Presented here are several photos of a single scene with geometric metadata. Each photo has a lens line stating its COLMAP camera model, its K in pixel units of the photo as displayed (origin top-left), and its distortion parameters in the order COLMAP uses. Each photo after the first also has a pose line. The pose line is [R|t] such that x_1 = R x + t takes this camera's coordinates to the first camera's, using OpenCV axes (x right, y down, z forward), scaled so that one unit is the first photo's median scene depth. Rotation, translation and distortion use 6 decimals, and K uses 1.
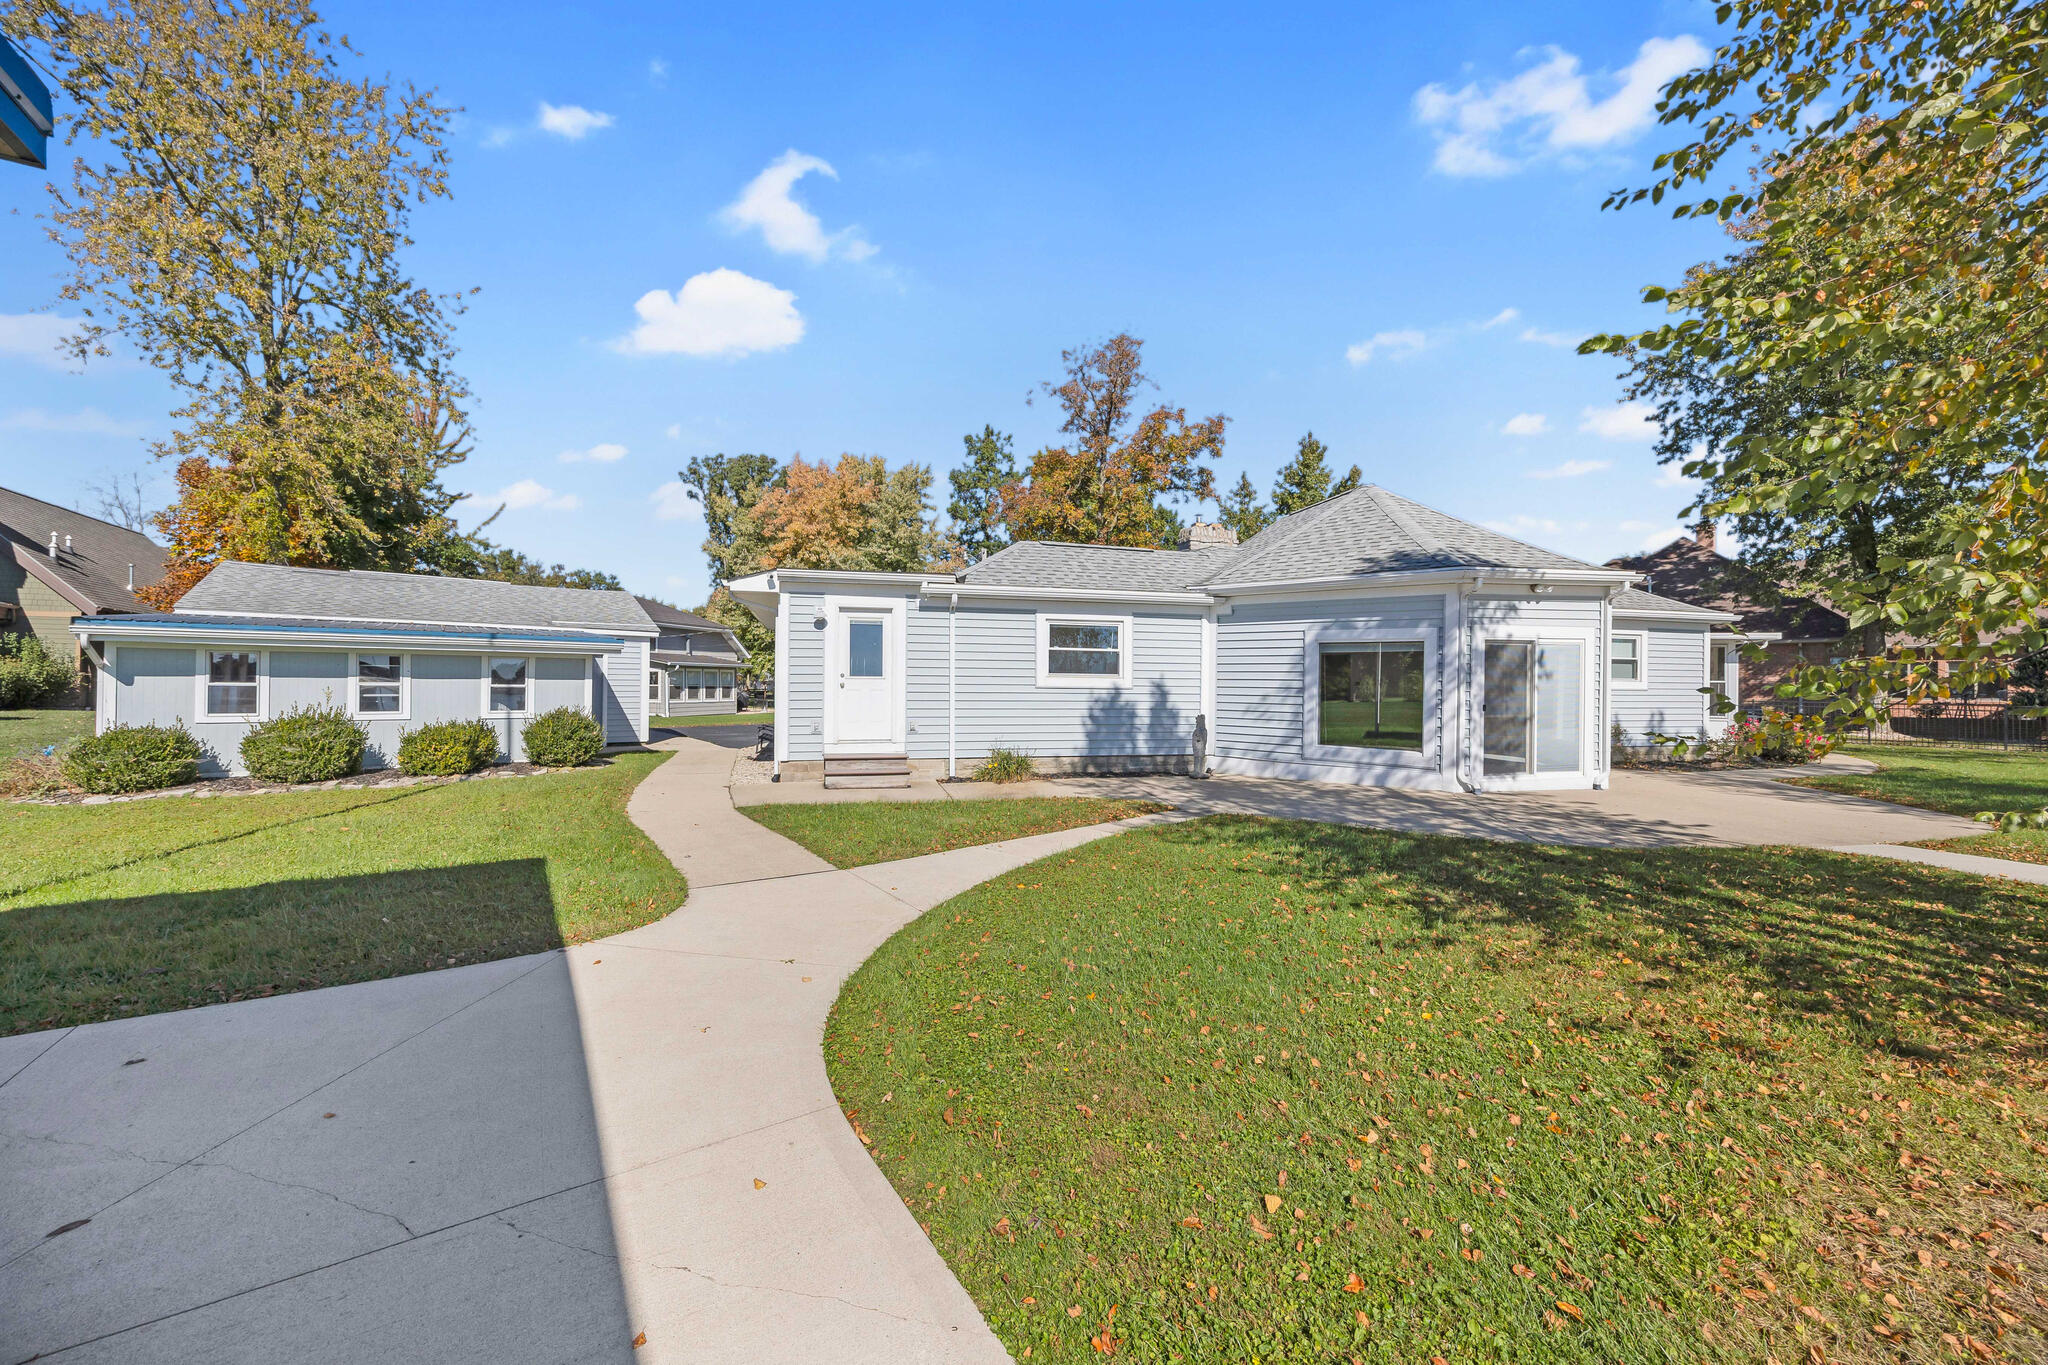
lens RADIAL K [[780.5, 0, 1024.2], [0, 780.5, 675.3], [0, 0, 1]] dist [0.000222, 0.000083]
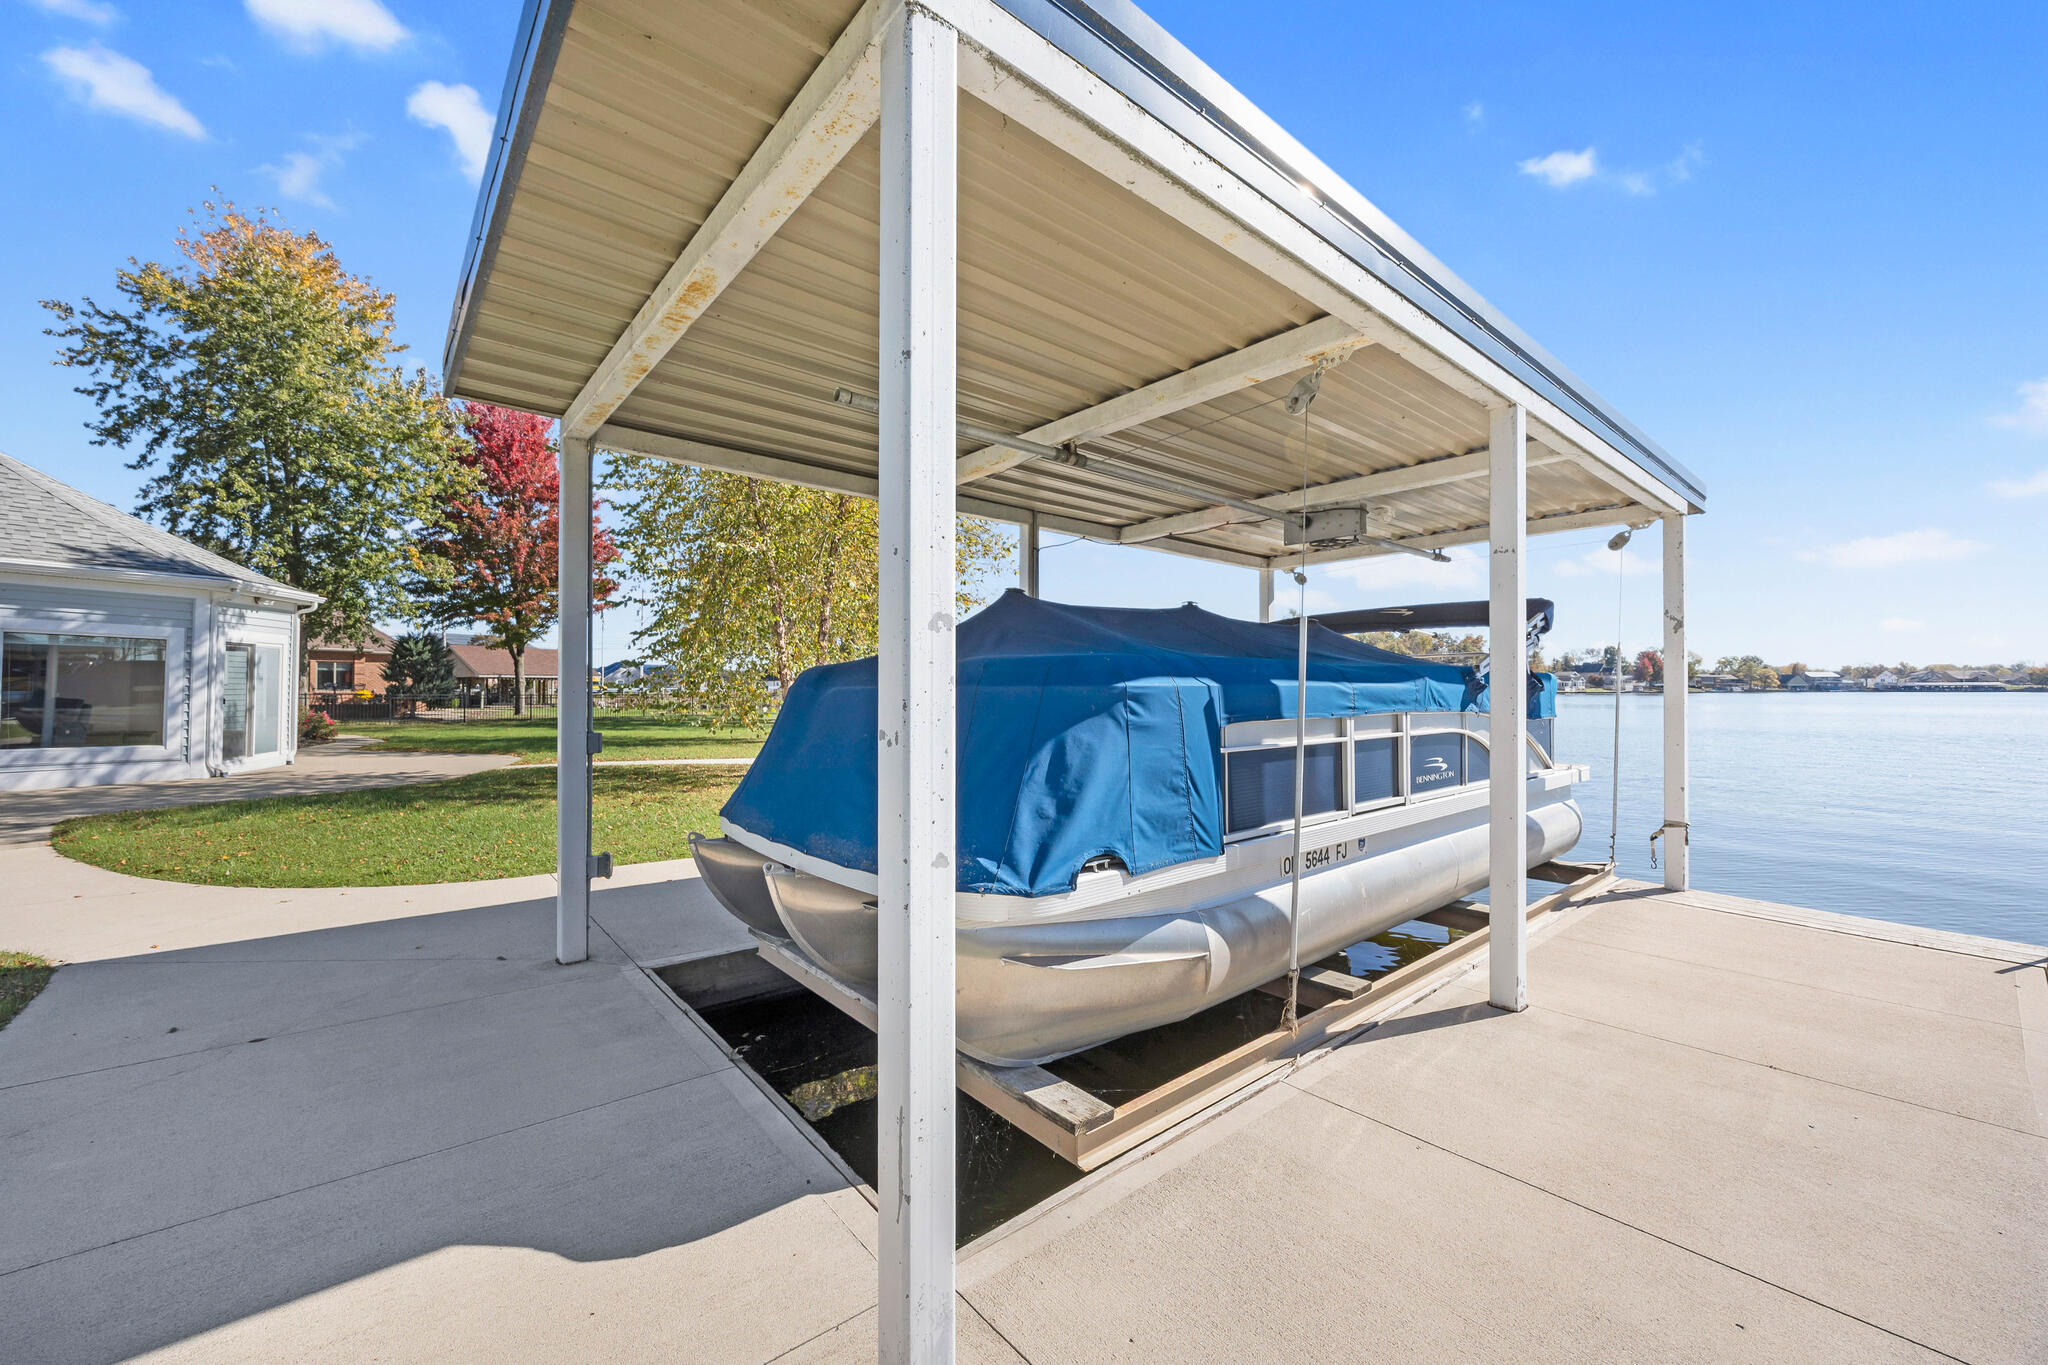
lens RADIAL K [[780.5, 0, 1024.2], [0, 780.5, 675.3], [0, 0, 1]] dist [0.000222, 0.000083]
pose [[-0.127002, 0.008666, 0.991865, -0.582819], [-0.022257, 0.999685, -0.011584, -0.008353], [-0.991653, -0.023547, -0.126769, -0.011669]]
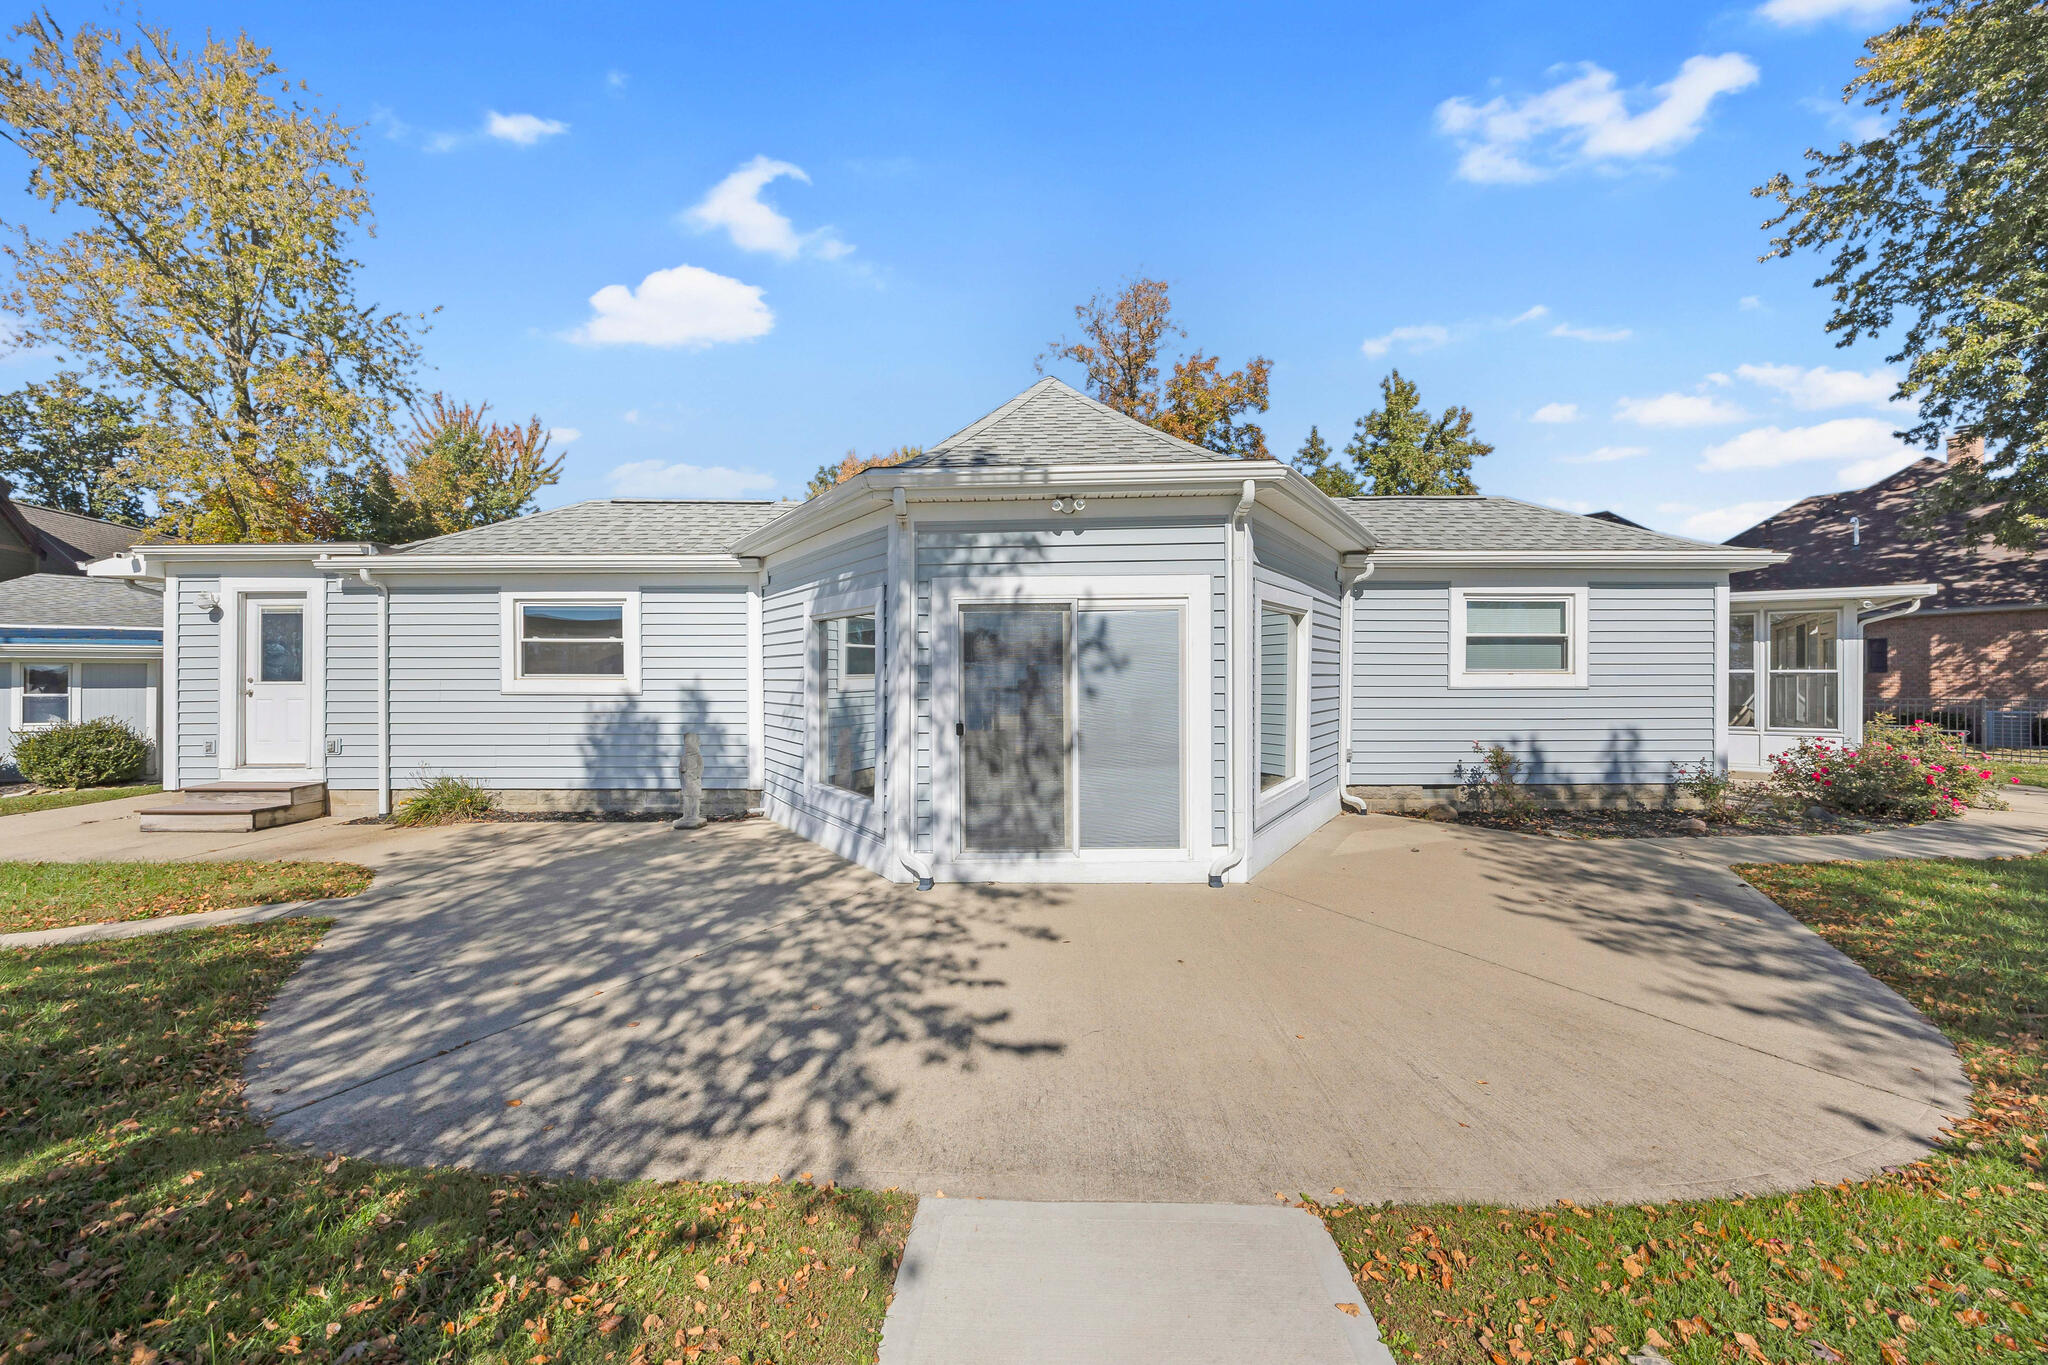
lens RADIAL K [[791.9, 0, 1026.8], [0, 791.9, 660.5], [0, 0, 1]] dist [0.001789, -0.000102]
pose [[0.971221, -0.017810, -0.237515, 0.644792], [0.013556, 0.999717, -0.019533, 0.004635], [0.237795, 0.015751, 0.971188, 0.396041]]
